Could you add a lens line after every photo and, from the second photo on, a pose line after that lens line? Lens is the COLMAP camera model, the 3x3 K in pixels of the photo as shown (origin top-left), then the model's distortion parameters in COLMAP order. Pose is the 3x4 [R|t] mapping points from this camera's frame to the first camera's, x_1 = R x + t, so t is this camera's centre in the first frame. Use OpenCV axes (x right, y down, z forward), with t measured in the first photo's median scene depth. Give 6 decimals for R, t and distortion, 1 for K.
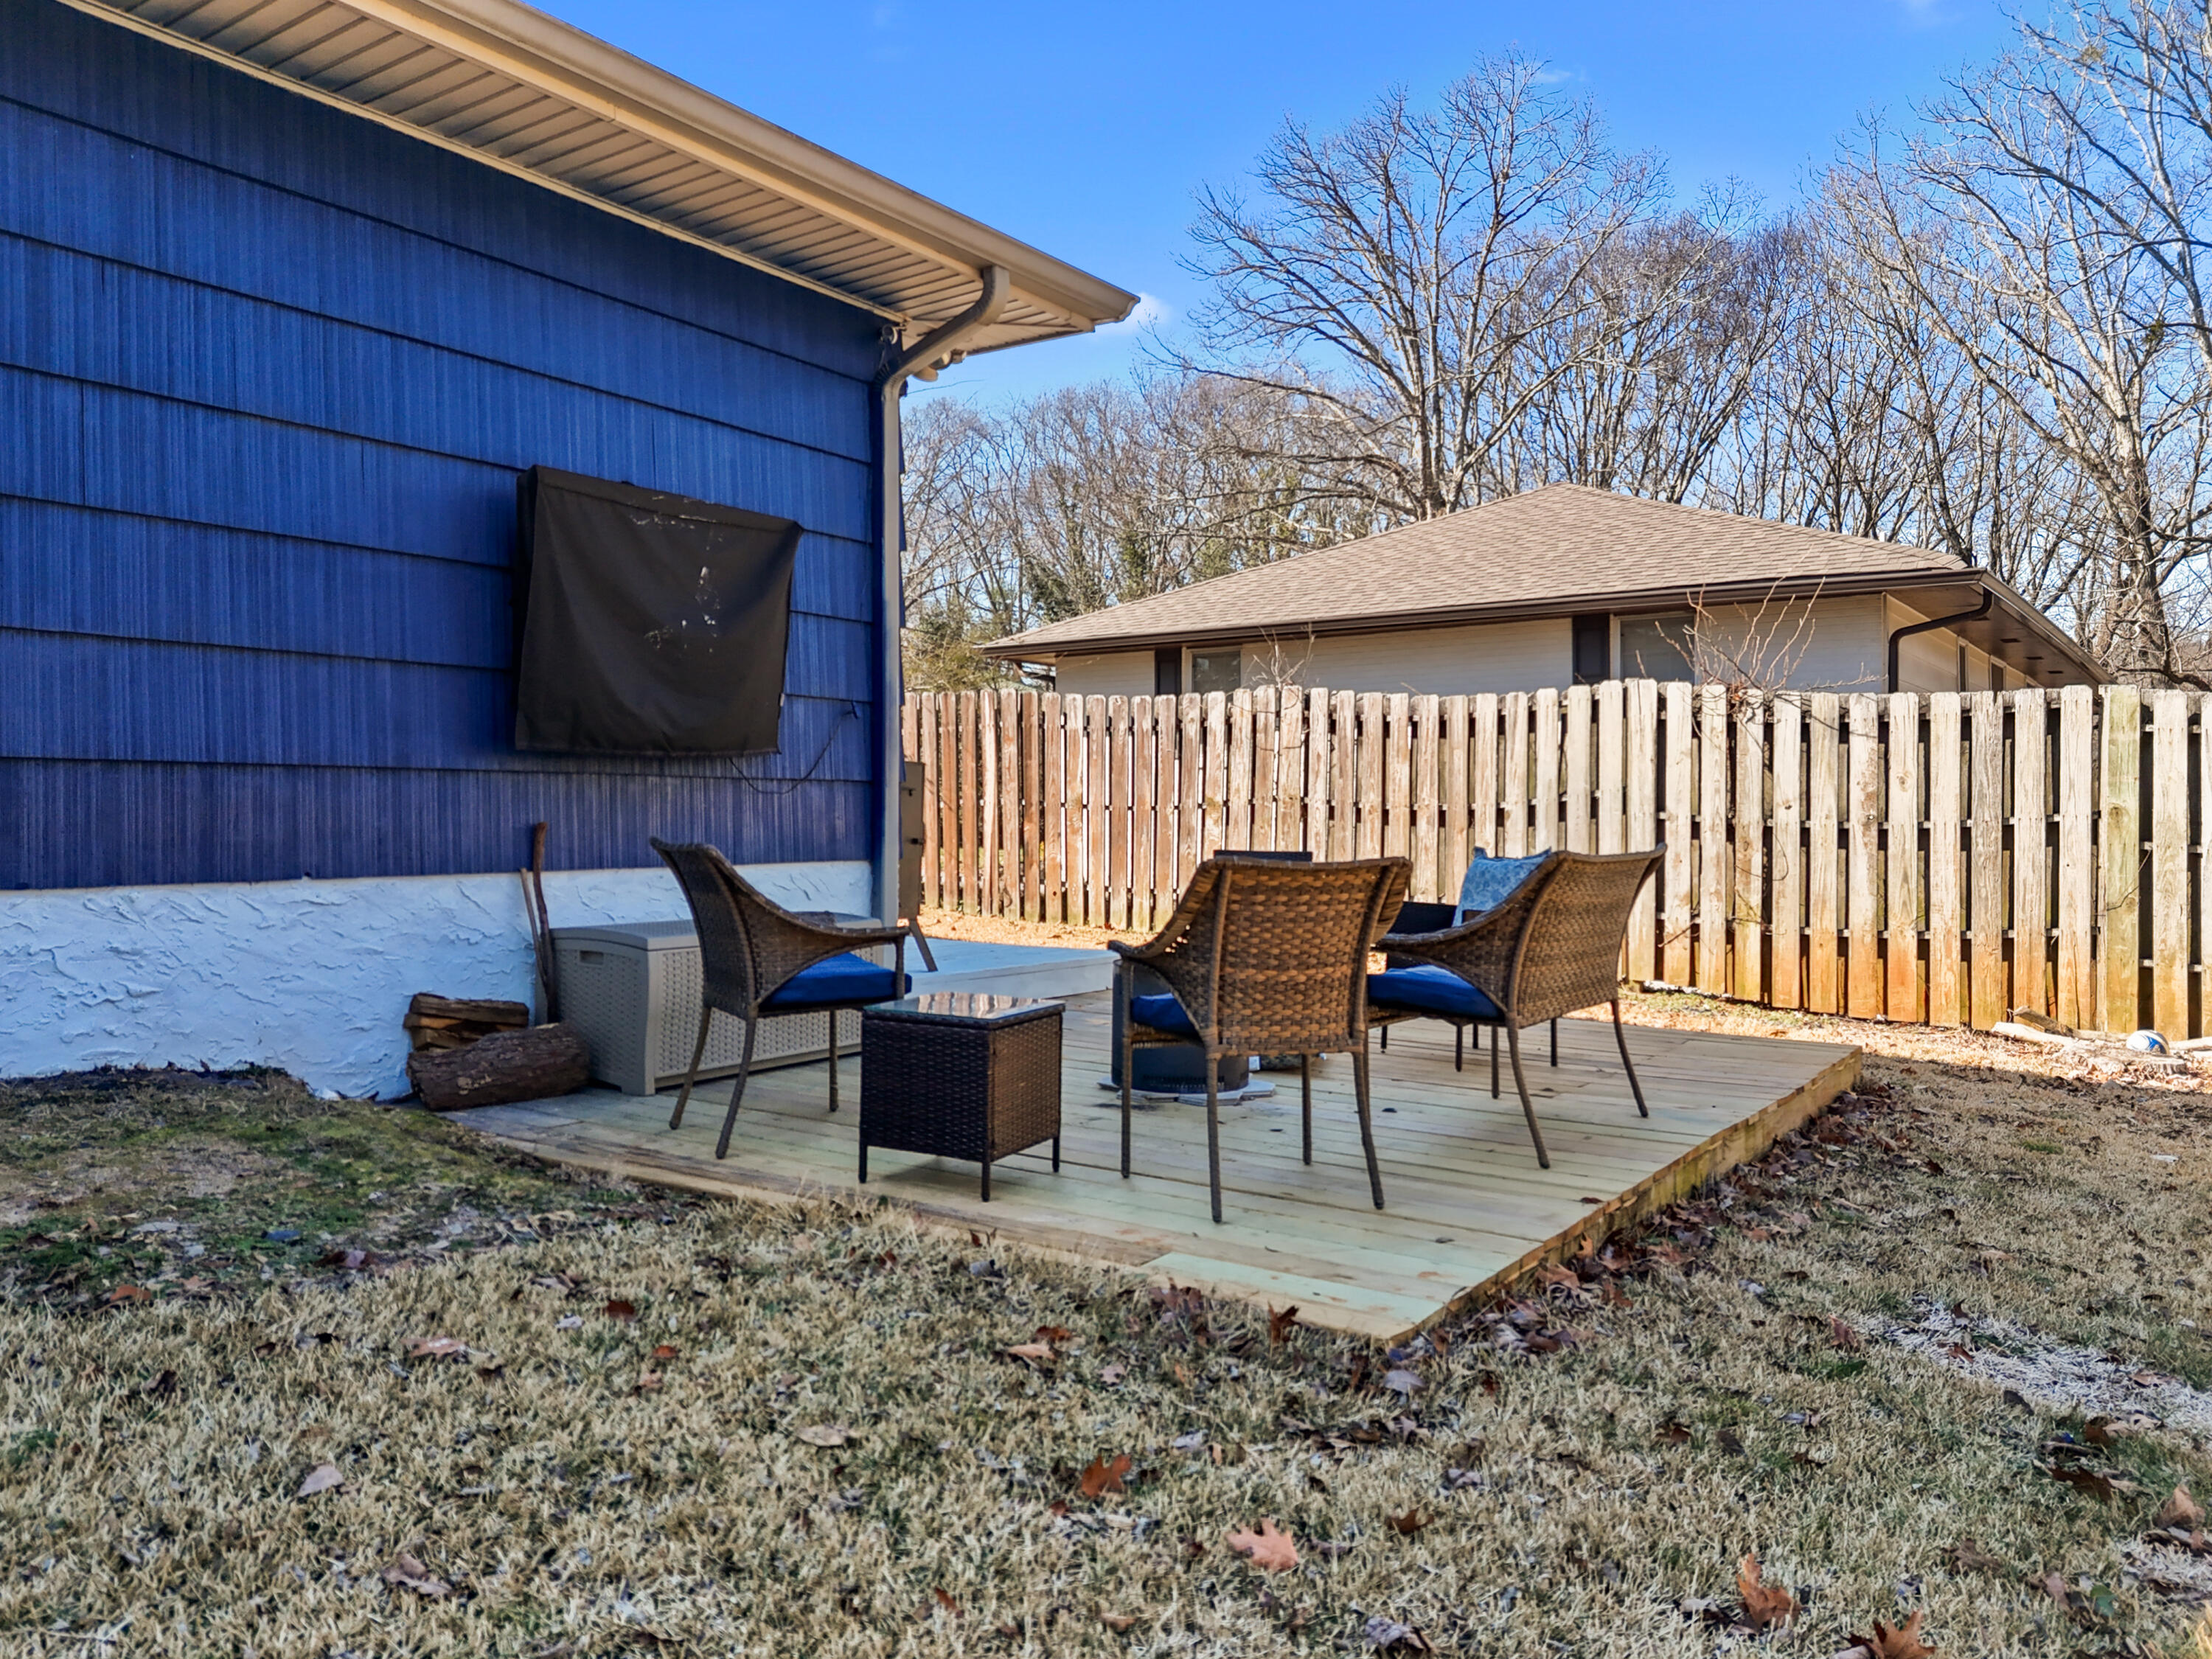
lens RADIAL K [[1567.6, 0, 1106.0], [0, 1567.6, 829.5], [0, 0, 1]] dist [0.003540, 0.000738]
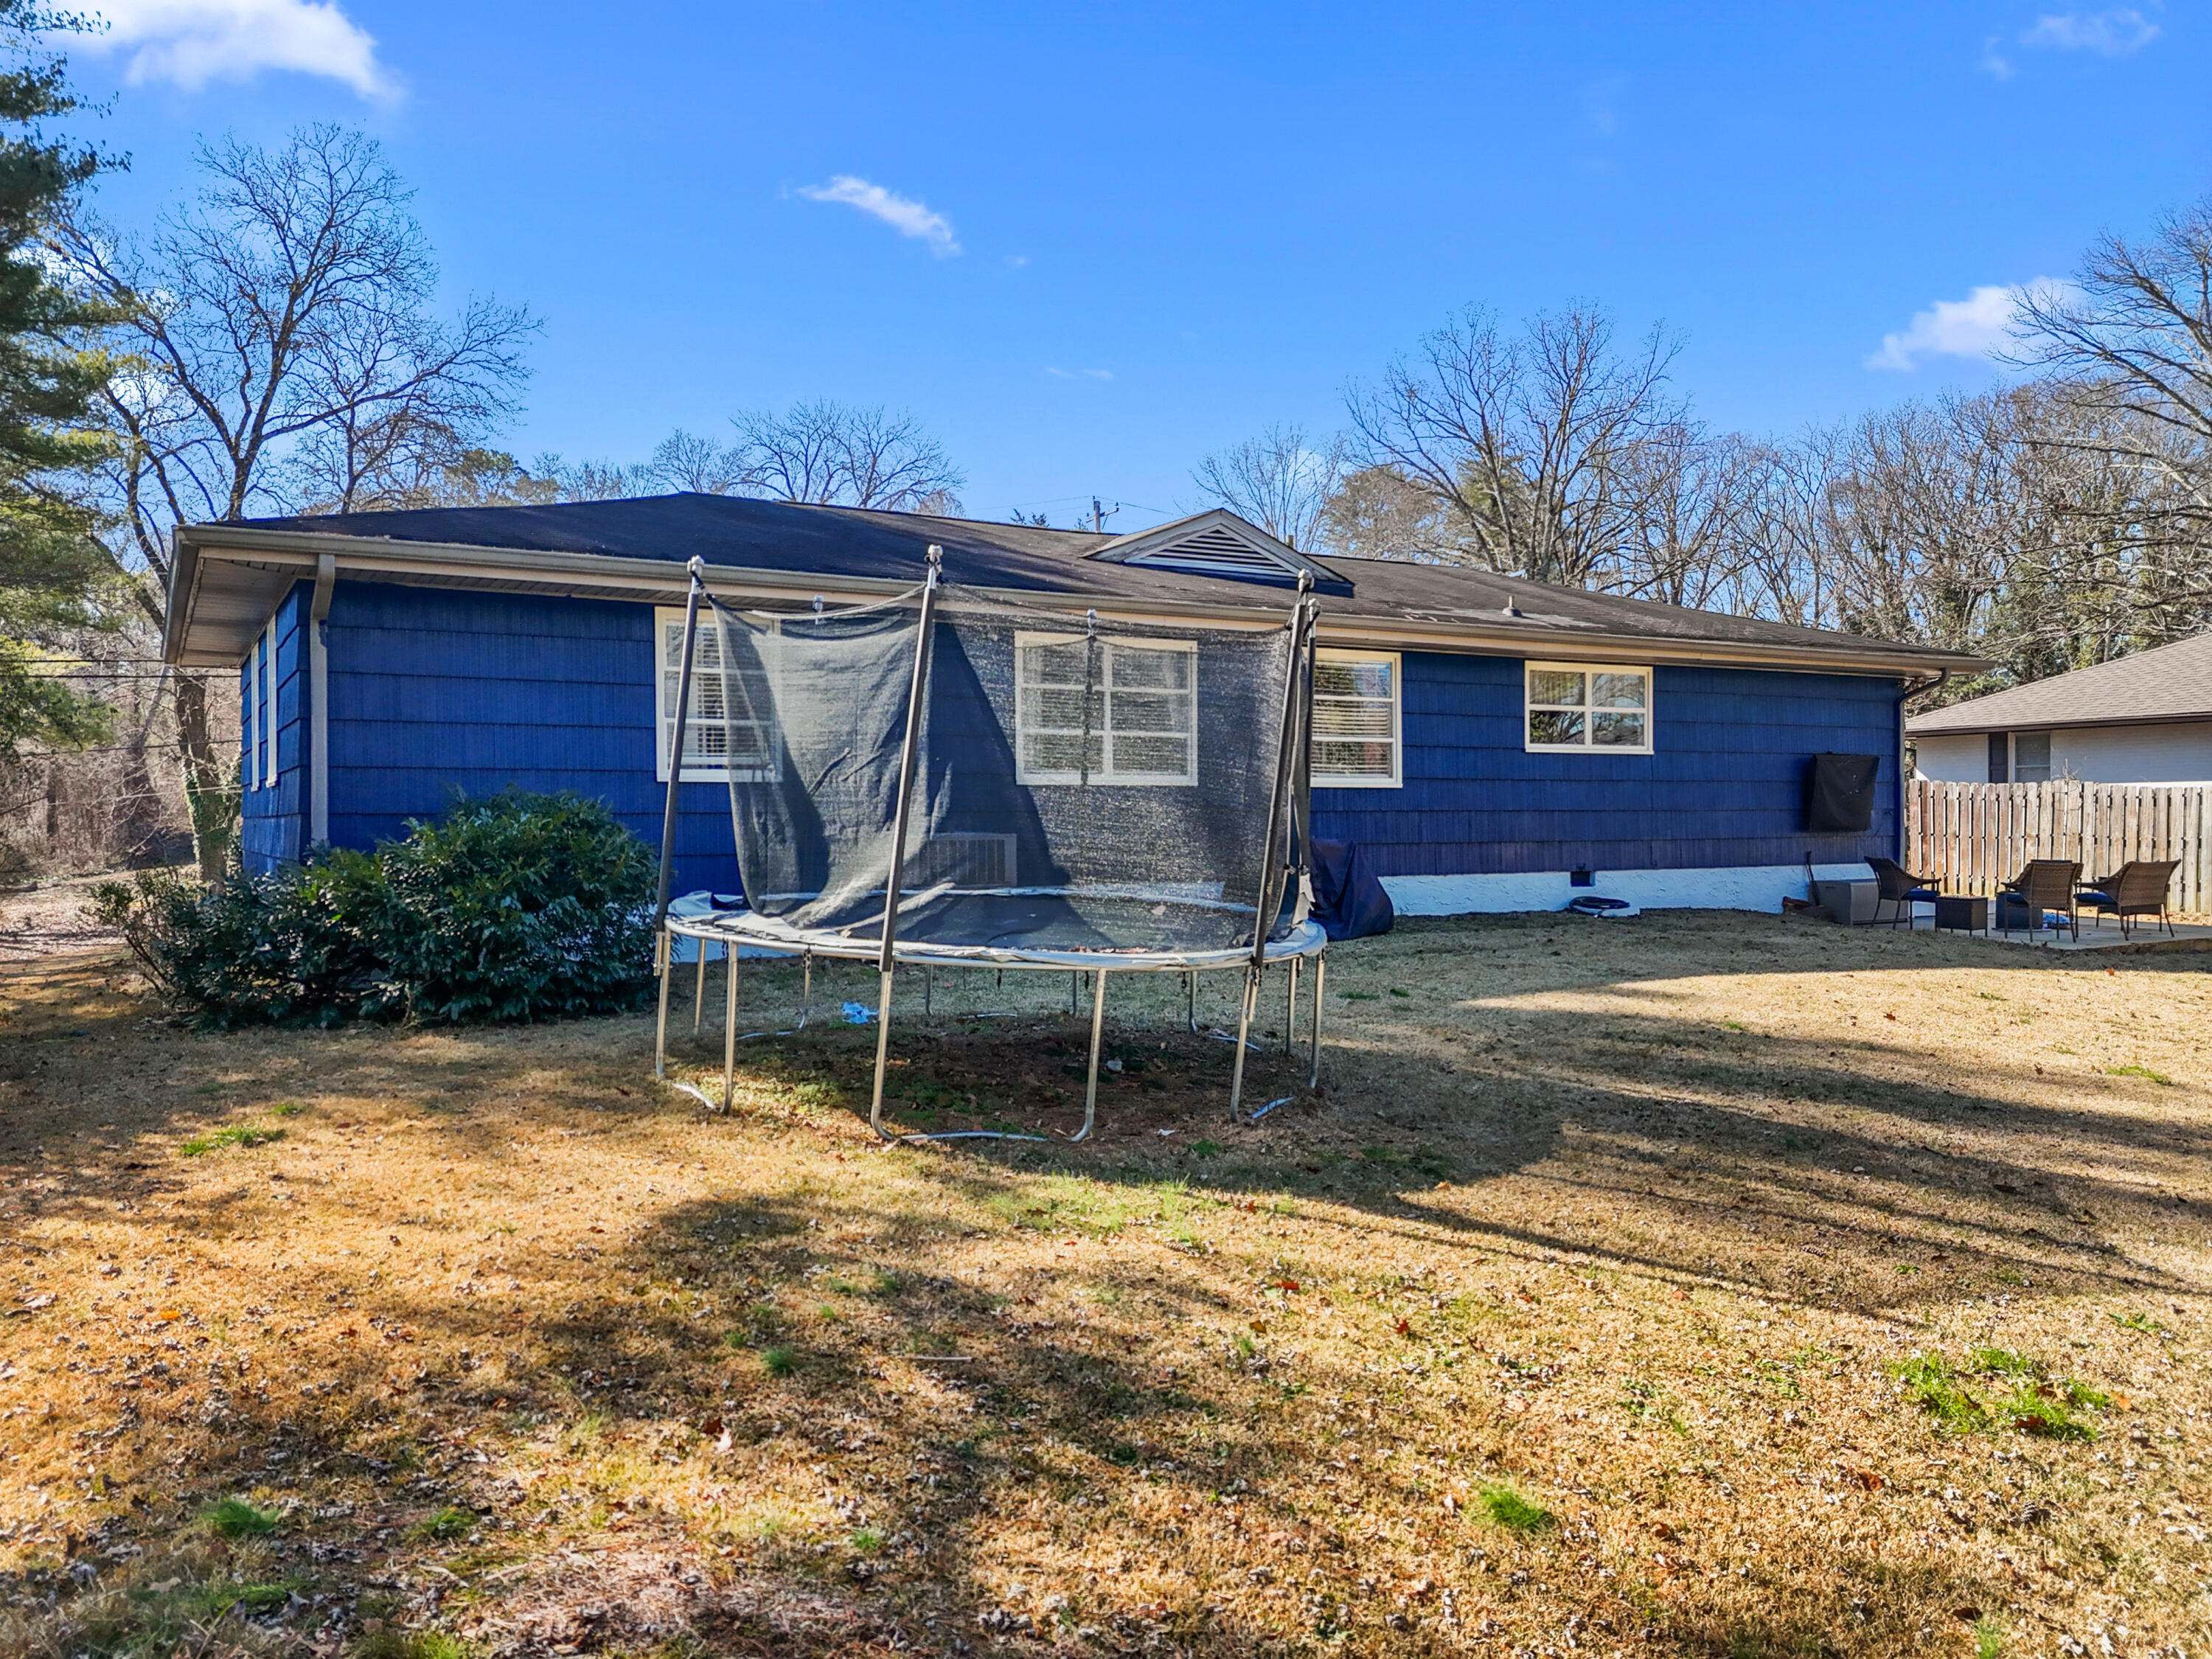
lens RADIAL K [[1567.6, 0, 1106.0], [0, 1567.6, 829.5], [0, 0, 1]] dist [0.003540, 0.000738]
pose [[0.894539, -0.002940, -0.446979, -0.105282], [0.002531, 0.999996, -0.001512, -0.026912], [0.446982, 0.000221, 0.894543, -1.511923]]
